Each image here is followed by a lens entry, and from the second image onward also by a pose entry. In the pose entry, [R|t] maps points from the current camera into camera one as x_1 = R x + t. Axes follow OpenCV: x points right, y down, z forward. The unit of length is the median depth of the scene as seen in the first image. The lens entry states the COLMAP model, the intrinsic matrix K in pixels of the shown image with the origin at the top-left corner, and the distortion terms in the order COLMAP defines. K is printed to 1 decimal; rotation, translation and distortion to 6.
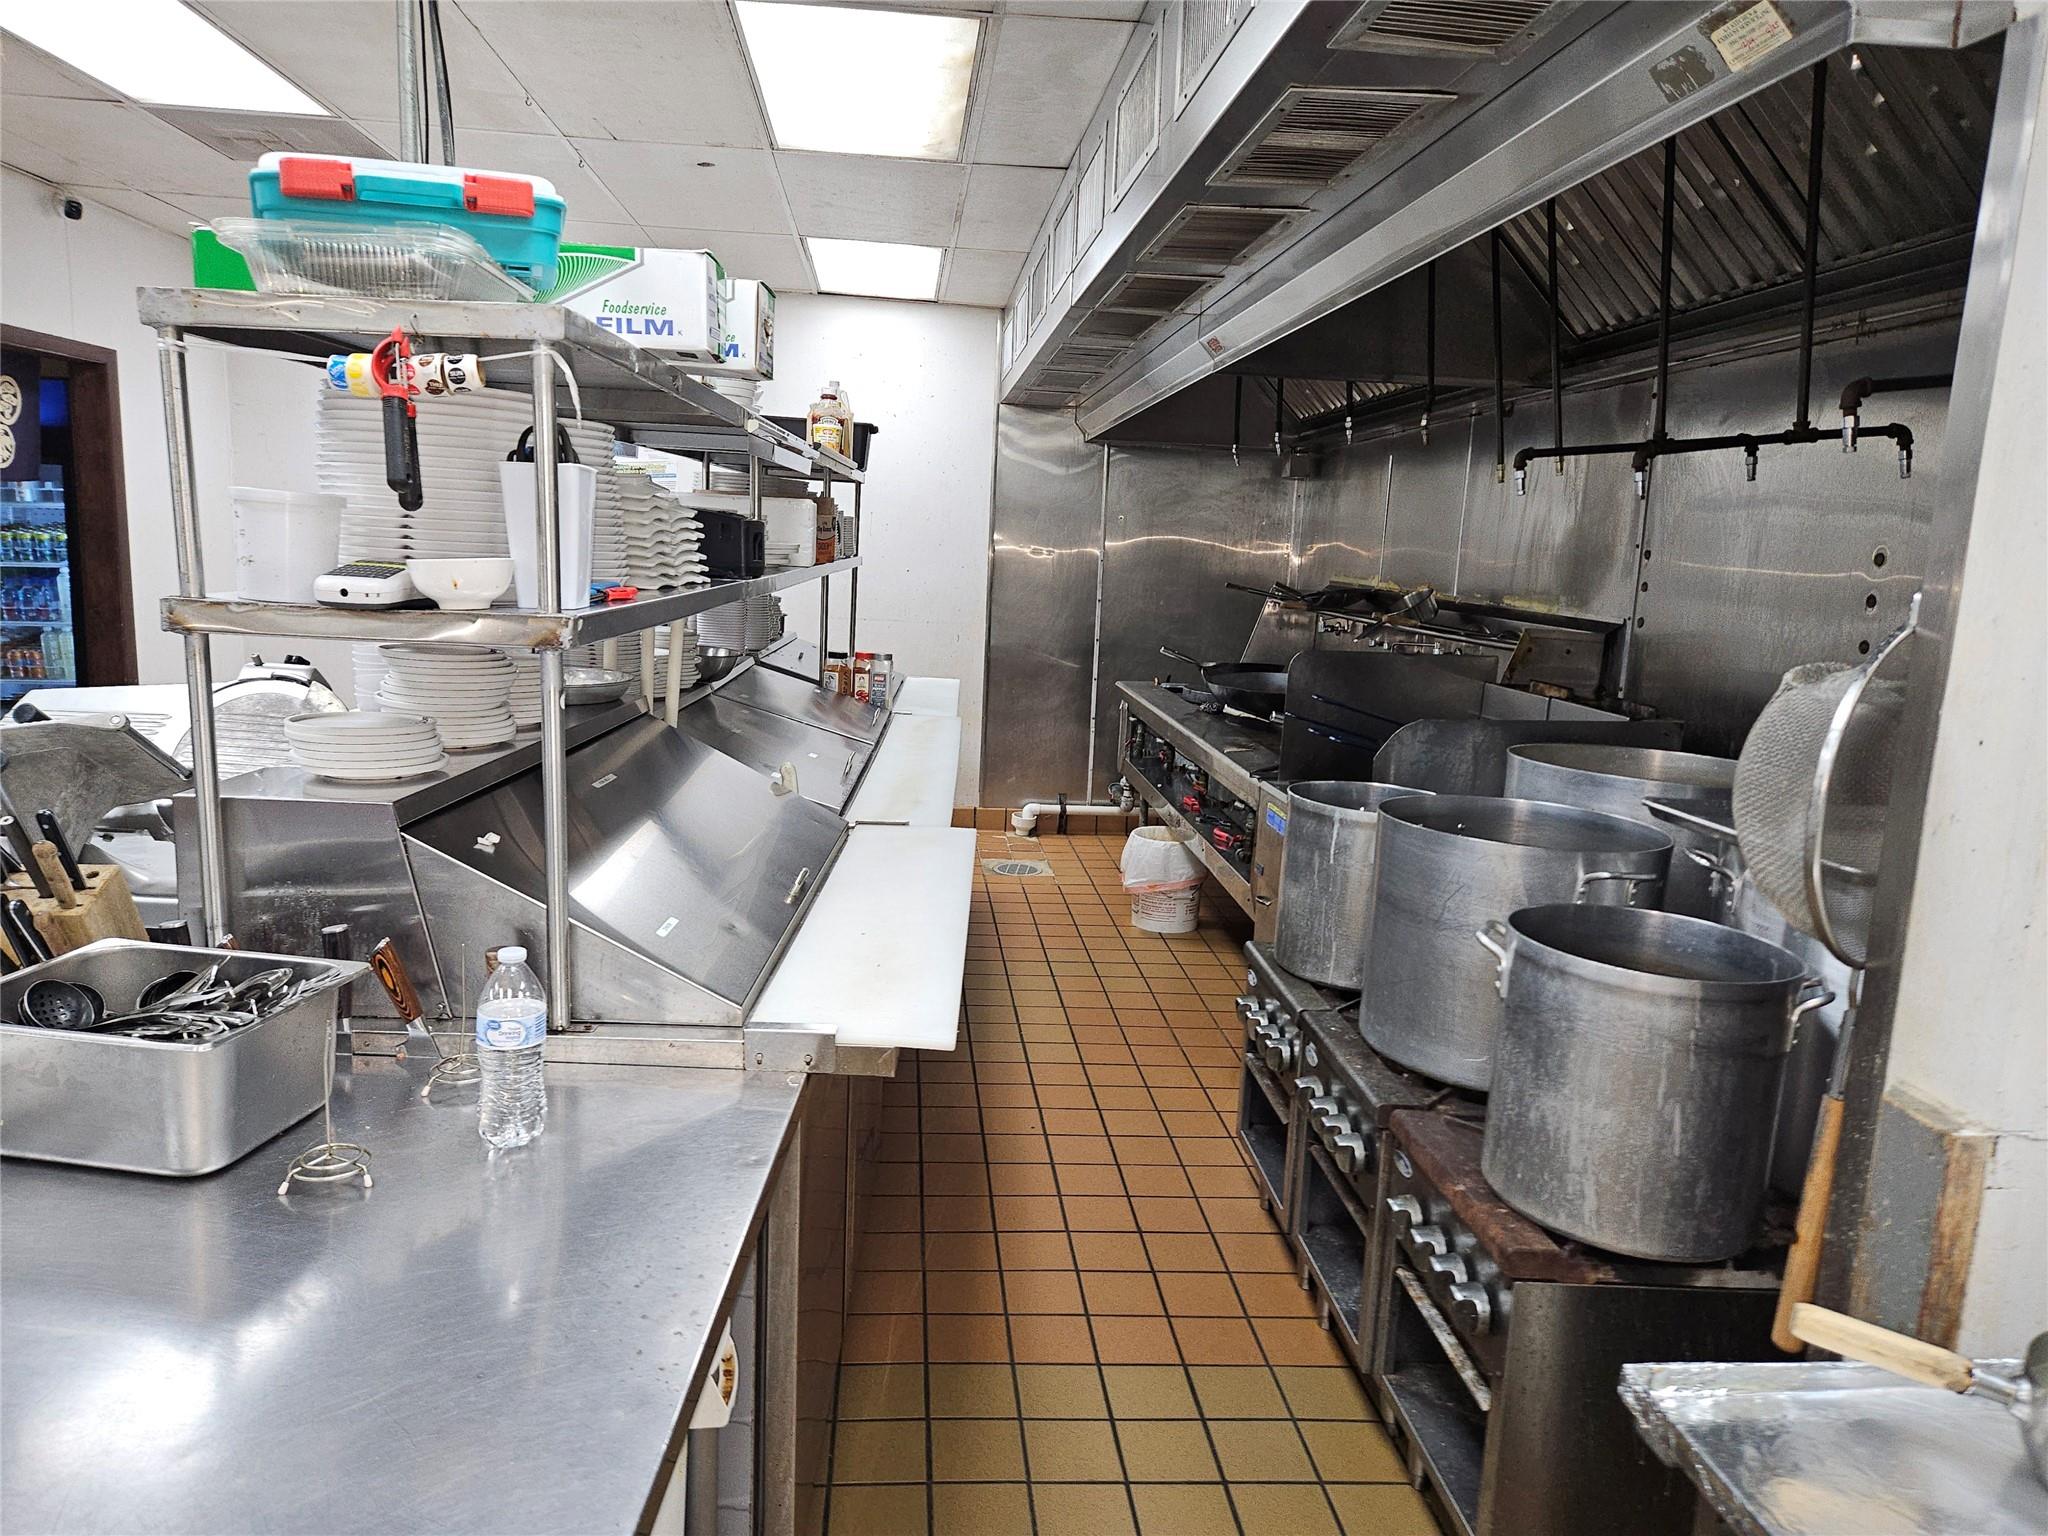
lens RADIAL K [[1376.7, 0, 1009.9], [0, 1376.7, 755.6], [0, 0, 1]] dist [0.035340, -0.001452]
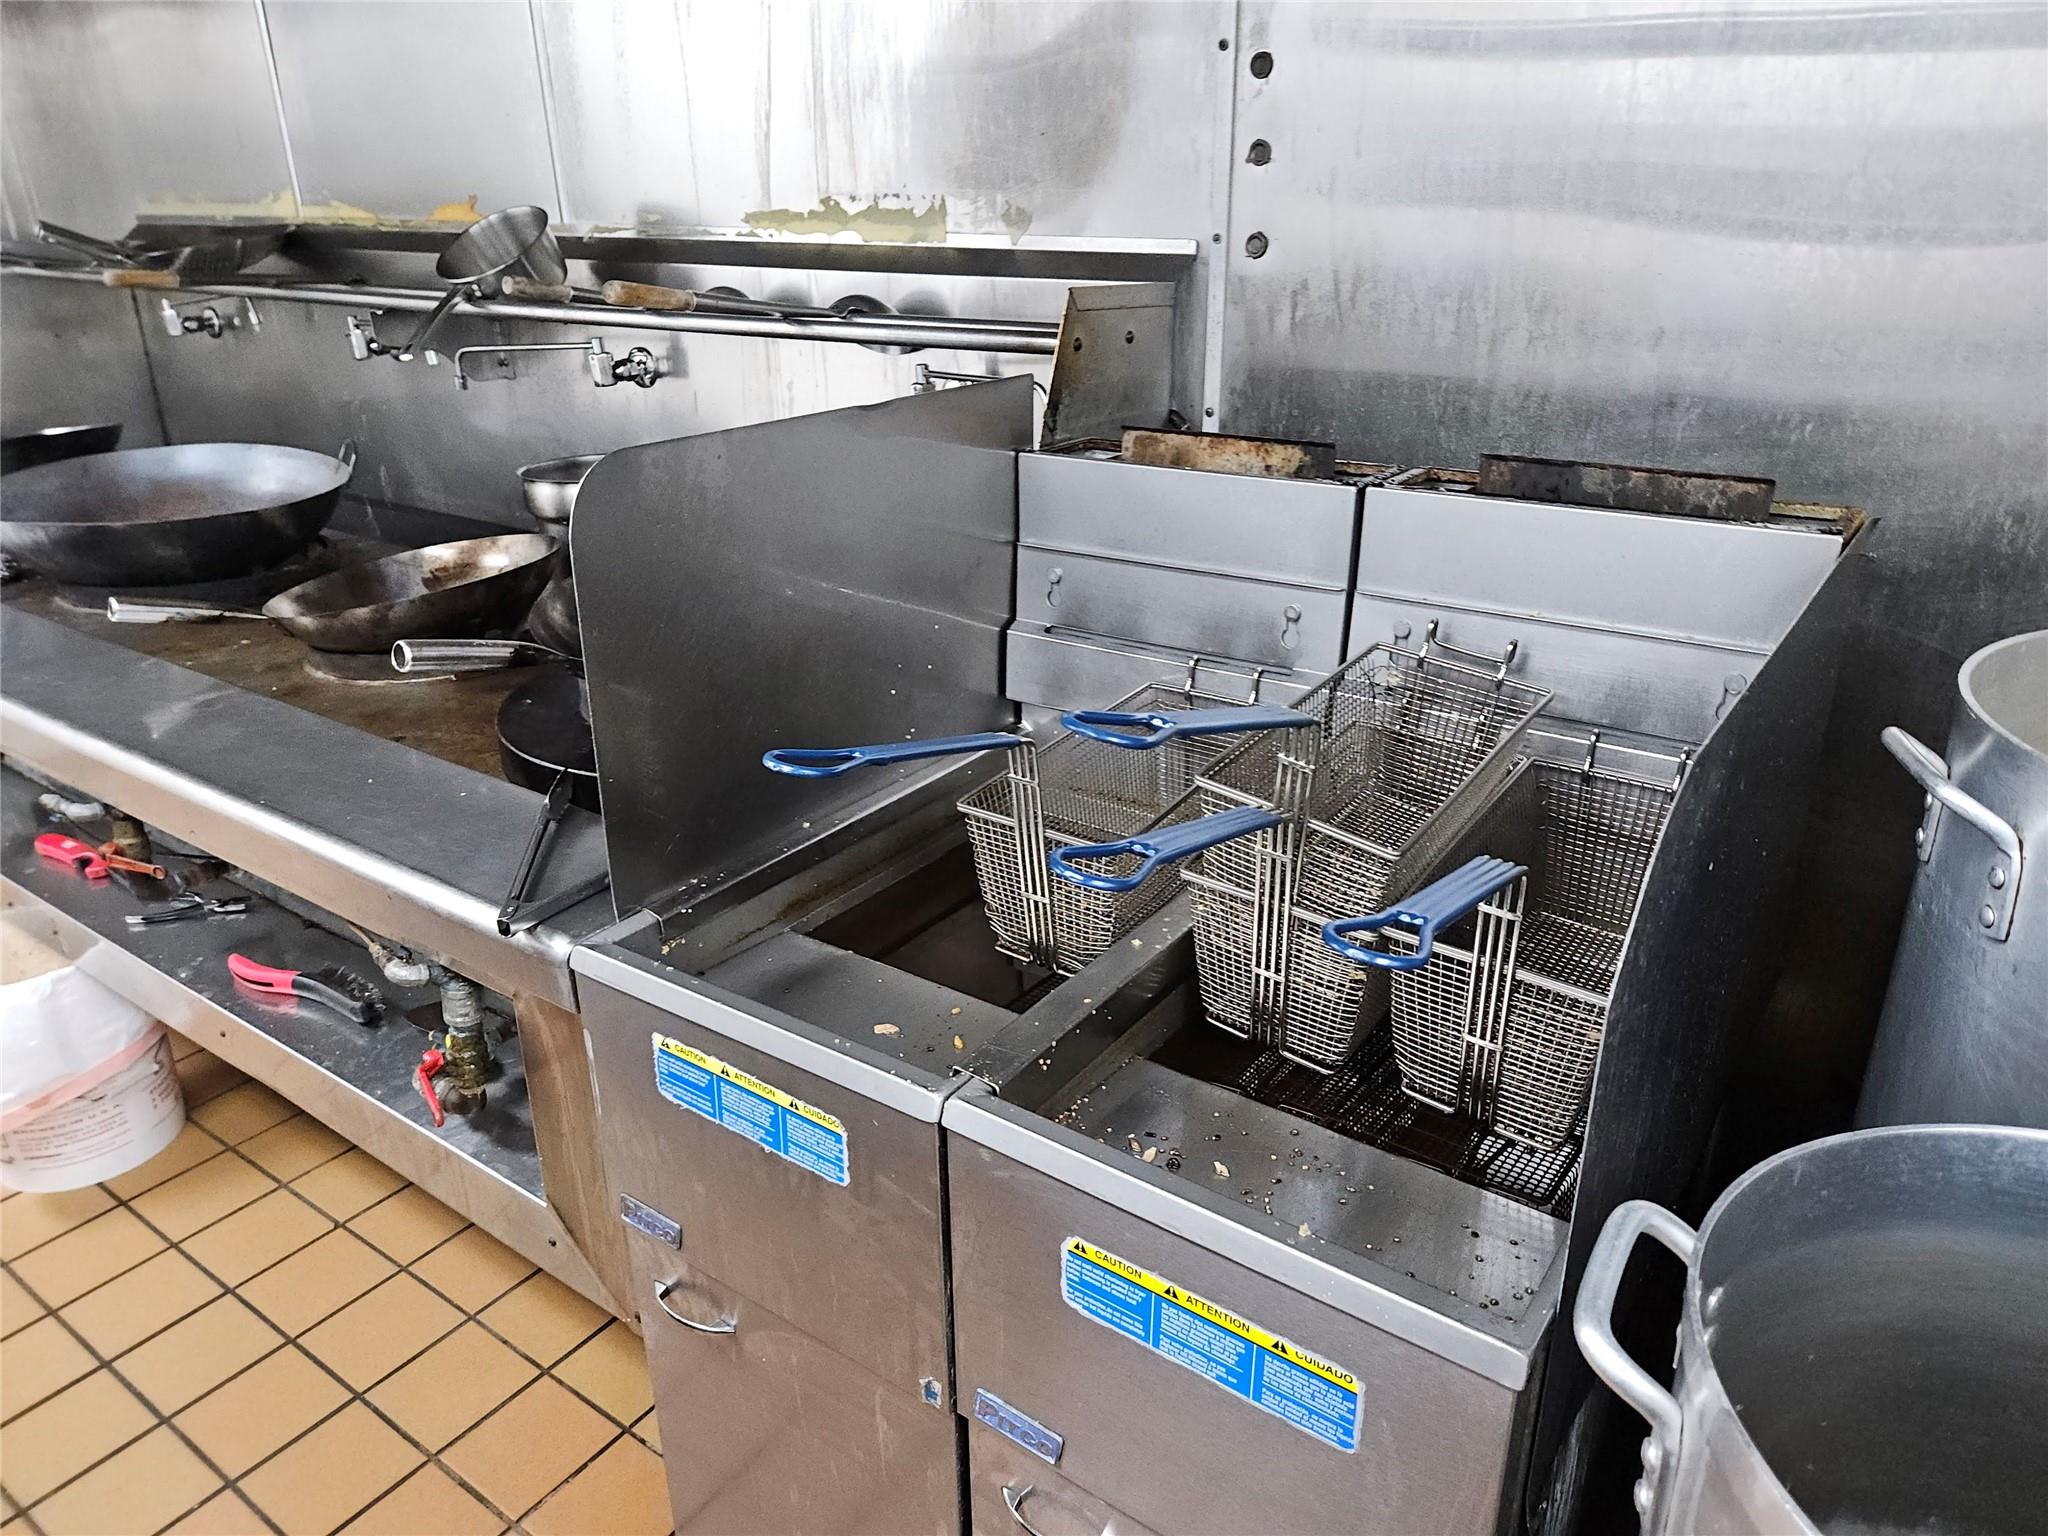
lens RADIAL K [[1376.7, 0, 1017.4], [0, 1376.7, 780.7], [0, 0, 1]] dist [0.035340, -0.001452]
pose [[0.642511, -0.352545, 0.680361, 0.062081], [0.162519, 0.930375, 0.328617, -0.094230], [-0.748844, -0.100569, 0.655072, 0.756515]]
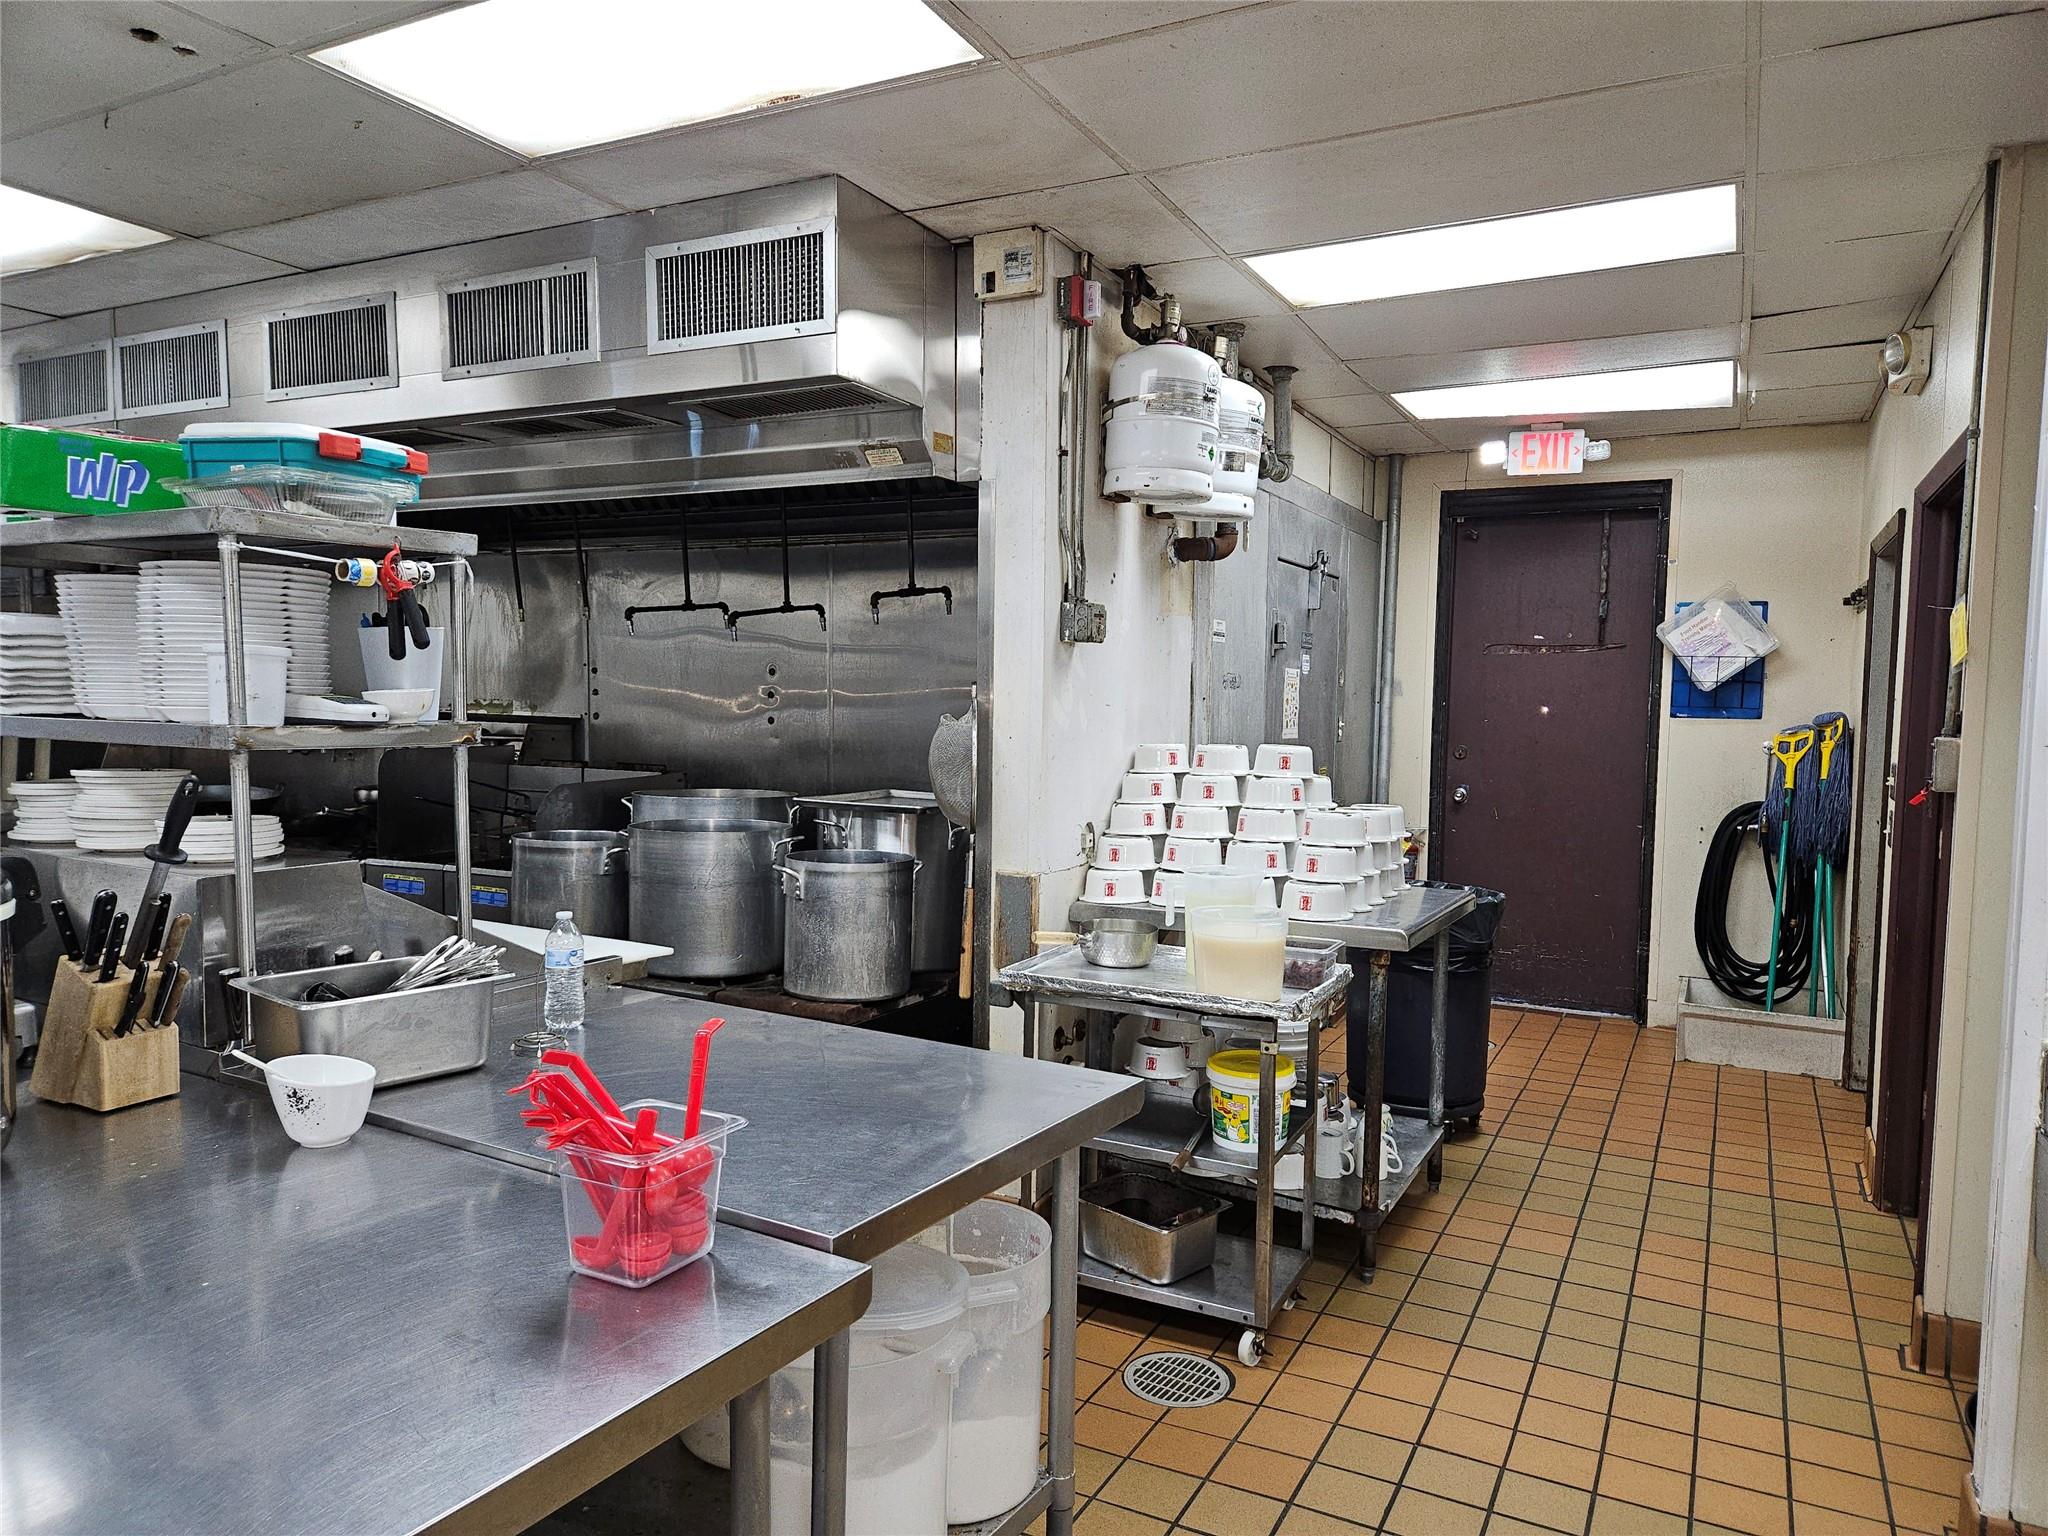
lens RADIAL K [[1376.7, 0, 1020.1], [0, 1376.7, 777.5], [0, 0, 1]] dist [0.035340, -0.001452]
pose [[0.525558, -0.087673, 0.846228, -0.555414], [0.141806, 0.989789, 0.014477, 0.011495], [-0.838857, 0.112392, 0.532623, -0.154860]]
